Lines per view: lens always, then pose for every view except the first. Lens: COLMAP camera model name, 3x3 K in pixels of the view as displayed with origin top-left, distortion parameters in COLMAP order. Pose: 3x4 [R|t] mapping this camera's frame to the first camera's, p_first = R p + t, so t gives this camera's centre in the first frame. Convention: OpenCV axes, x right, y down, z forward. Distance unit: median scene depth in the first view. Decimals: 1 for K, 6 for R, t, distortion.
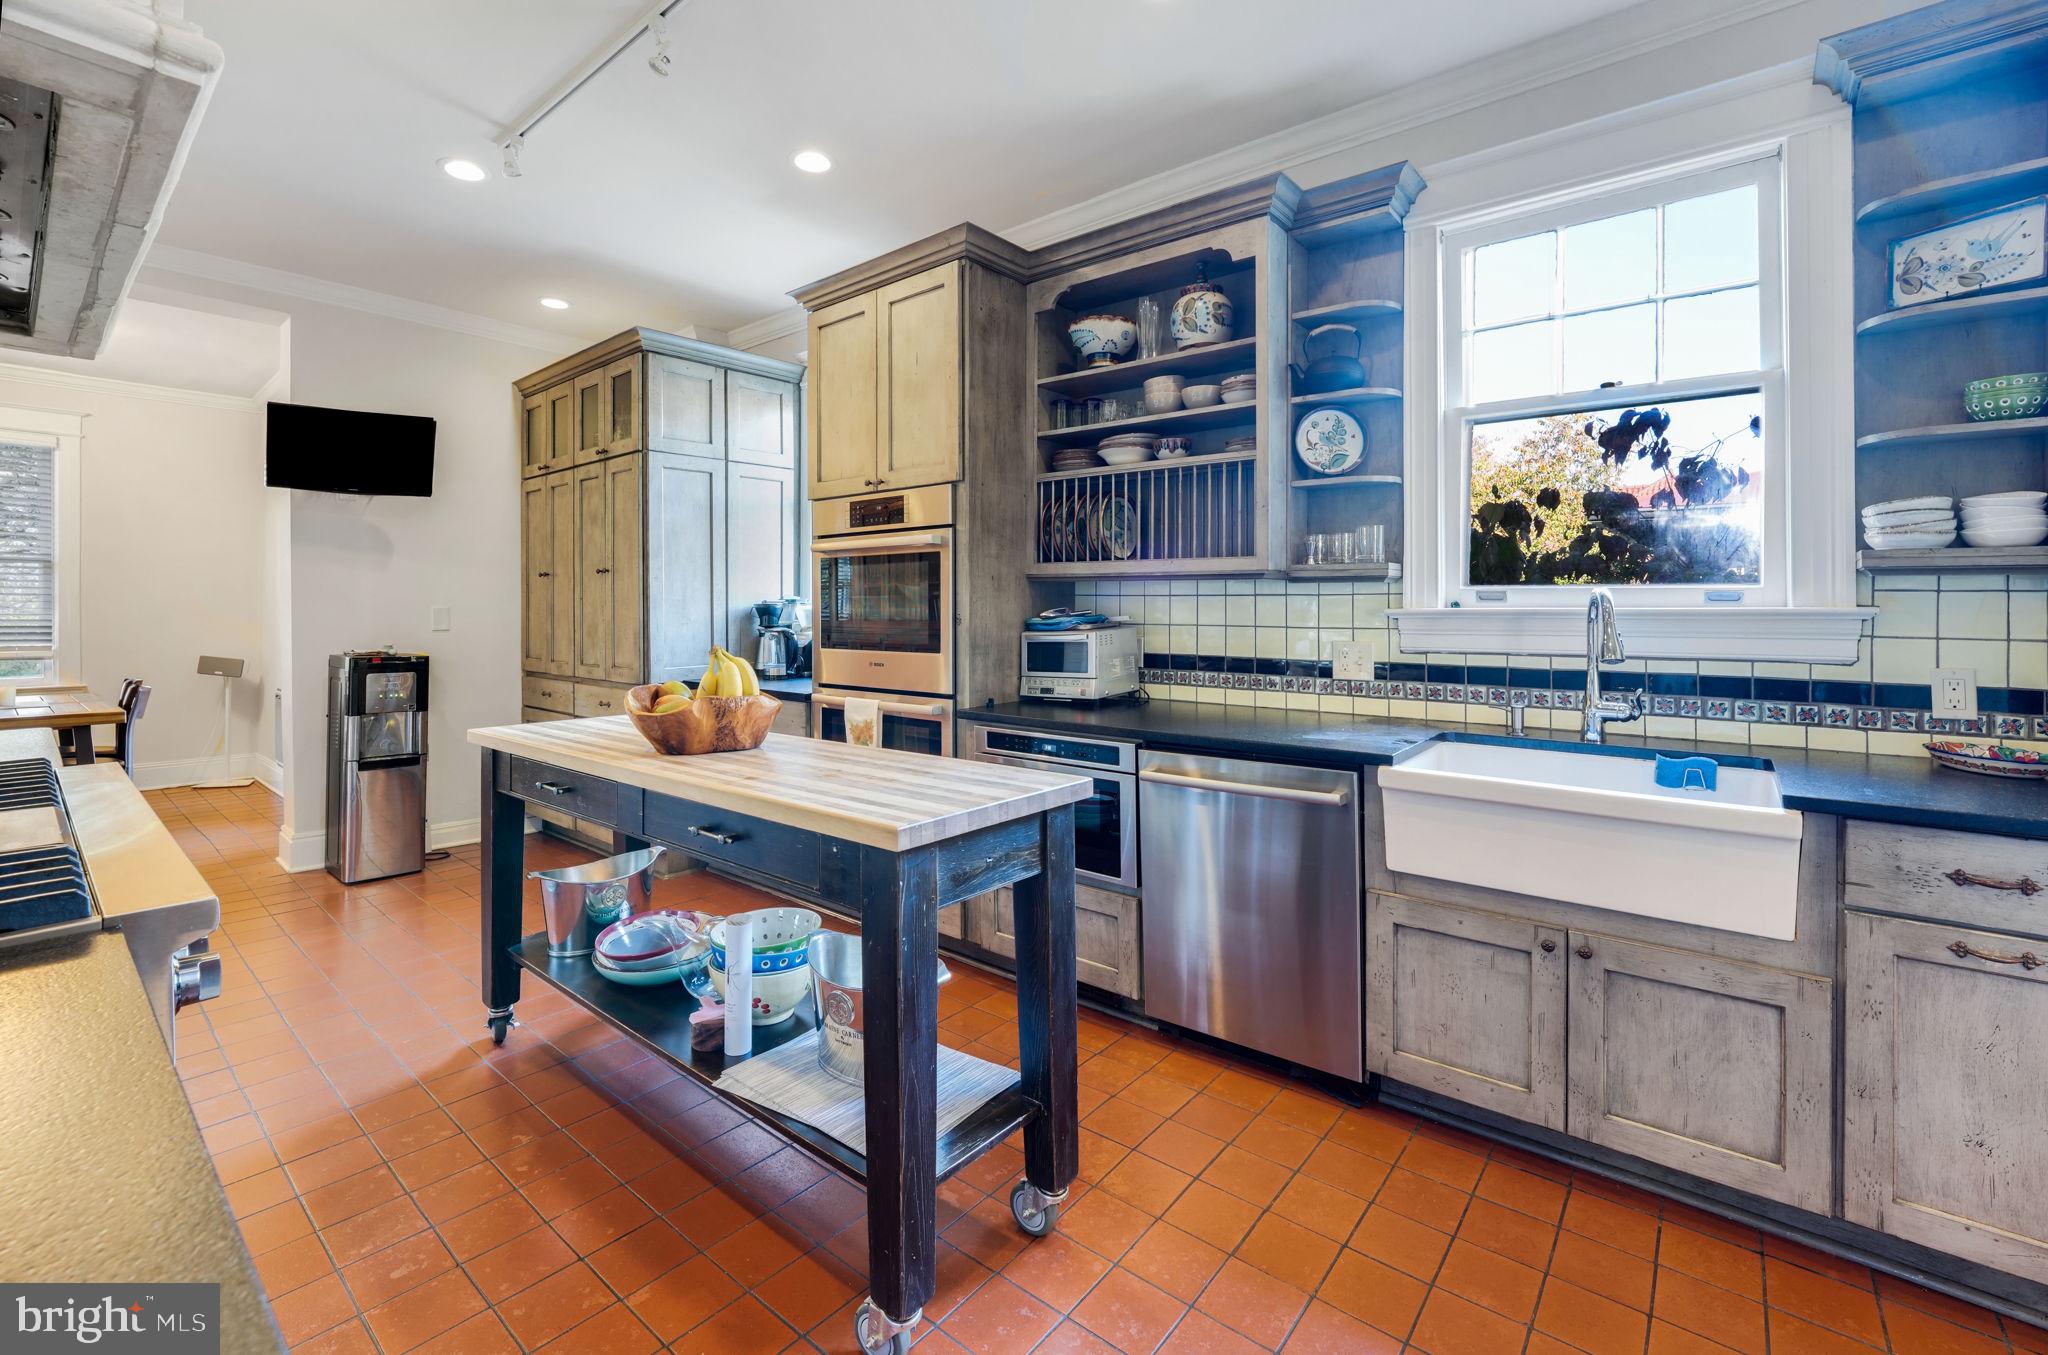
lens RADIAL K [[869.3, 0, 1005.9], [0, 869.3, 606.5], [0, 0, 1]] dist [-0.024238, -0.000218]
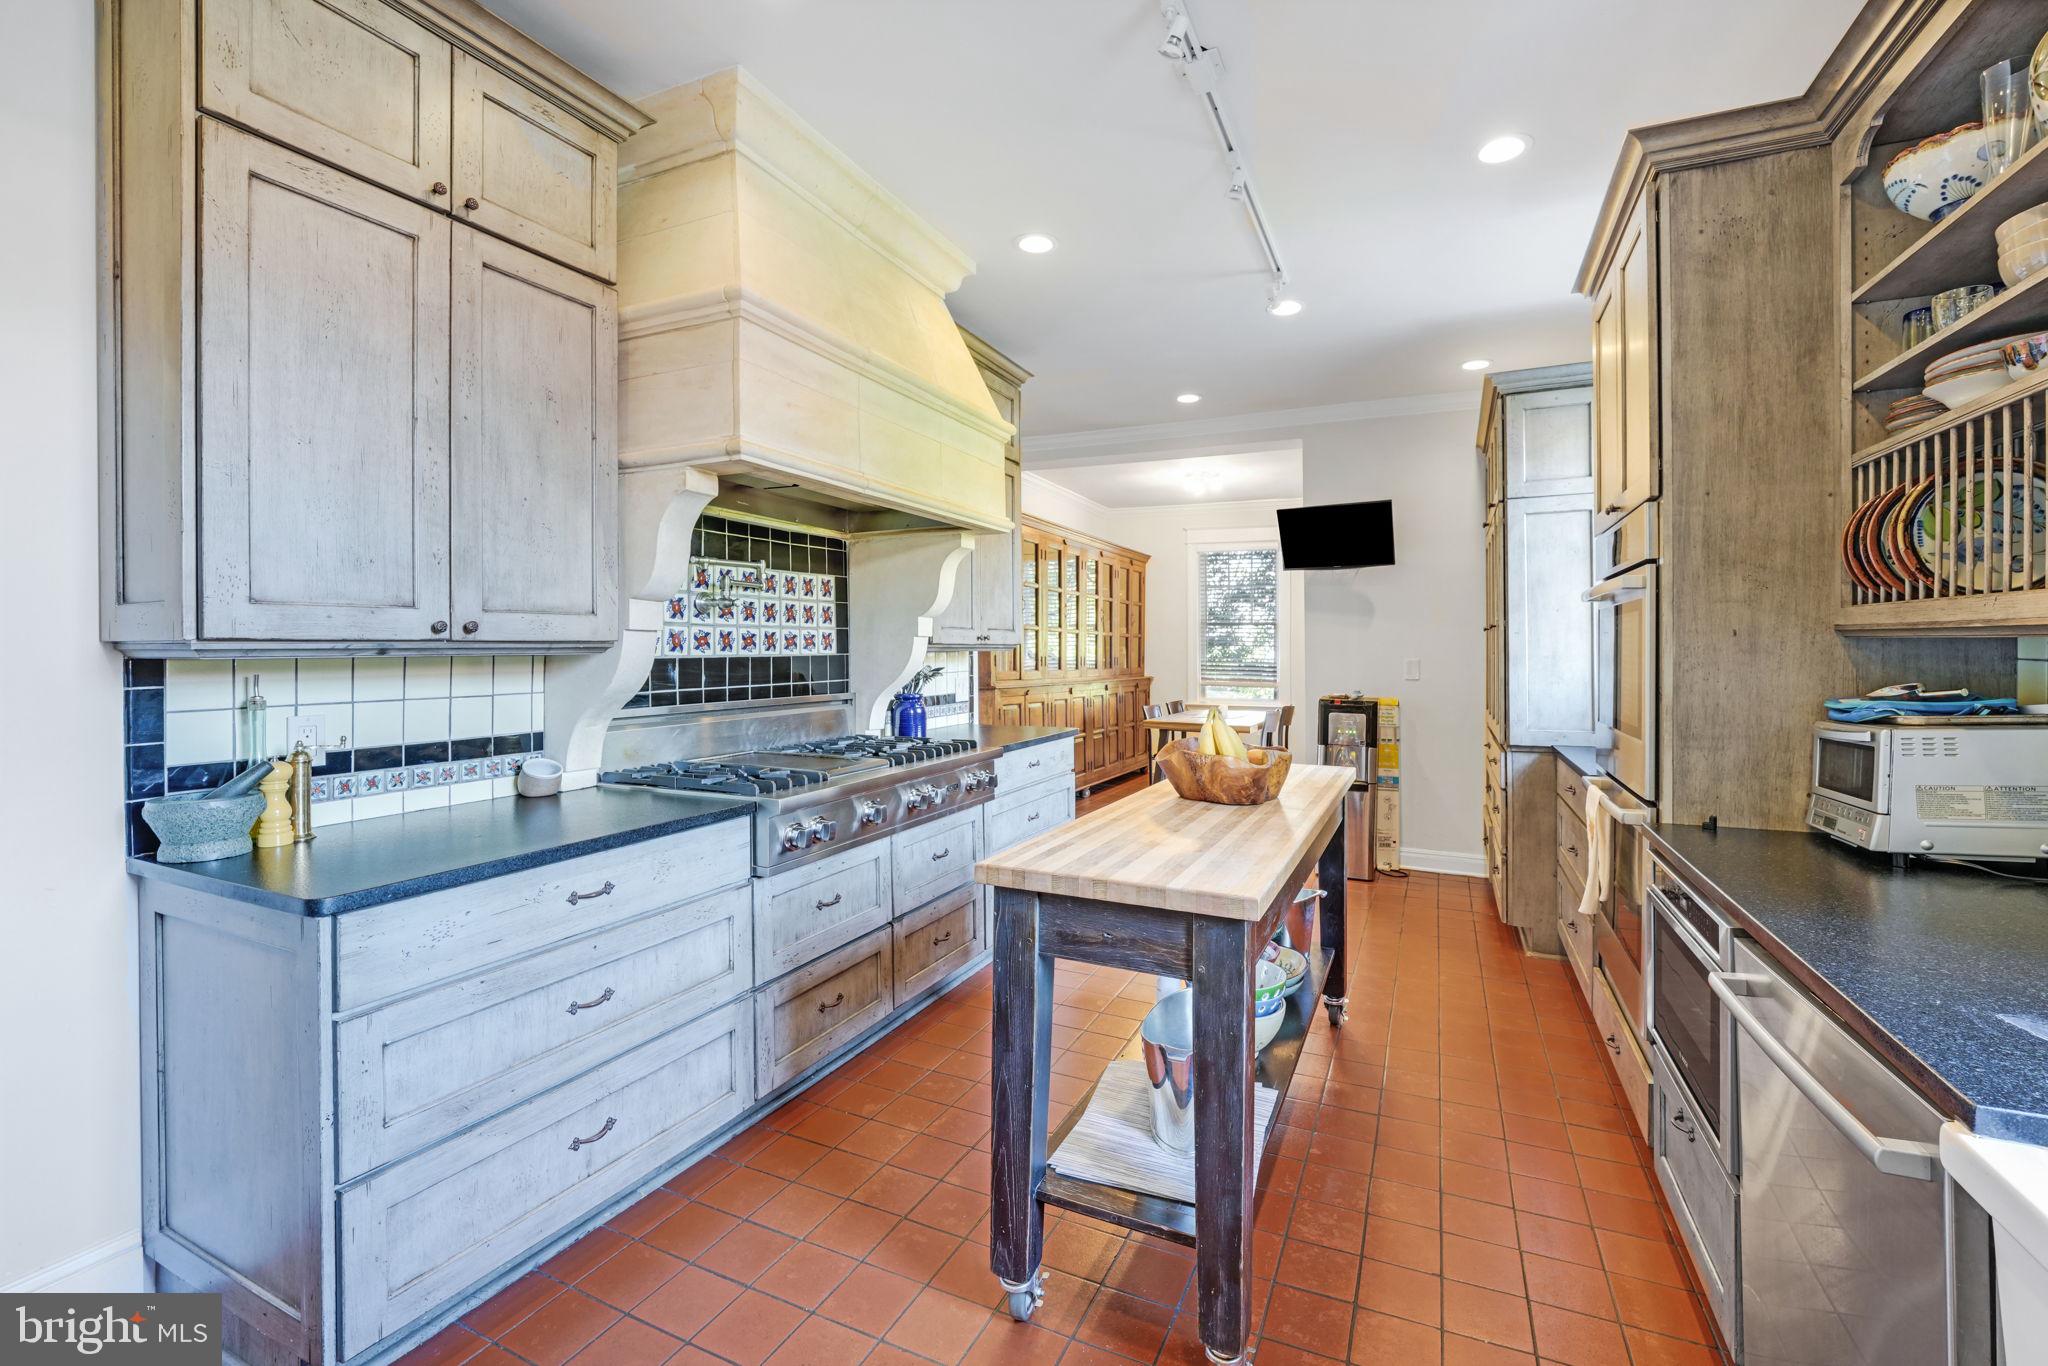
lens RADIAL K [[862.4, 0, 1039.2], [0, 862.4, 652.0], [0, 0, 1]] dist [-0.003685, -0.000444]
pose [[0.268825, 0.004241, -0.963180, 0.368332], [0.001682, 0.999987, 0.004872, -0.018153], [0.963187, -0.002929, 0.268815, 0.256042]]
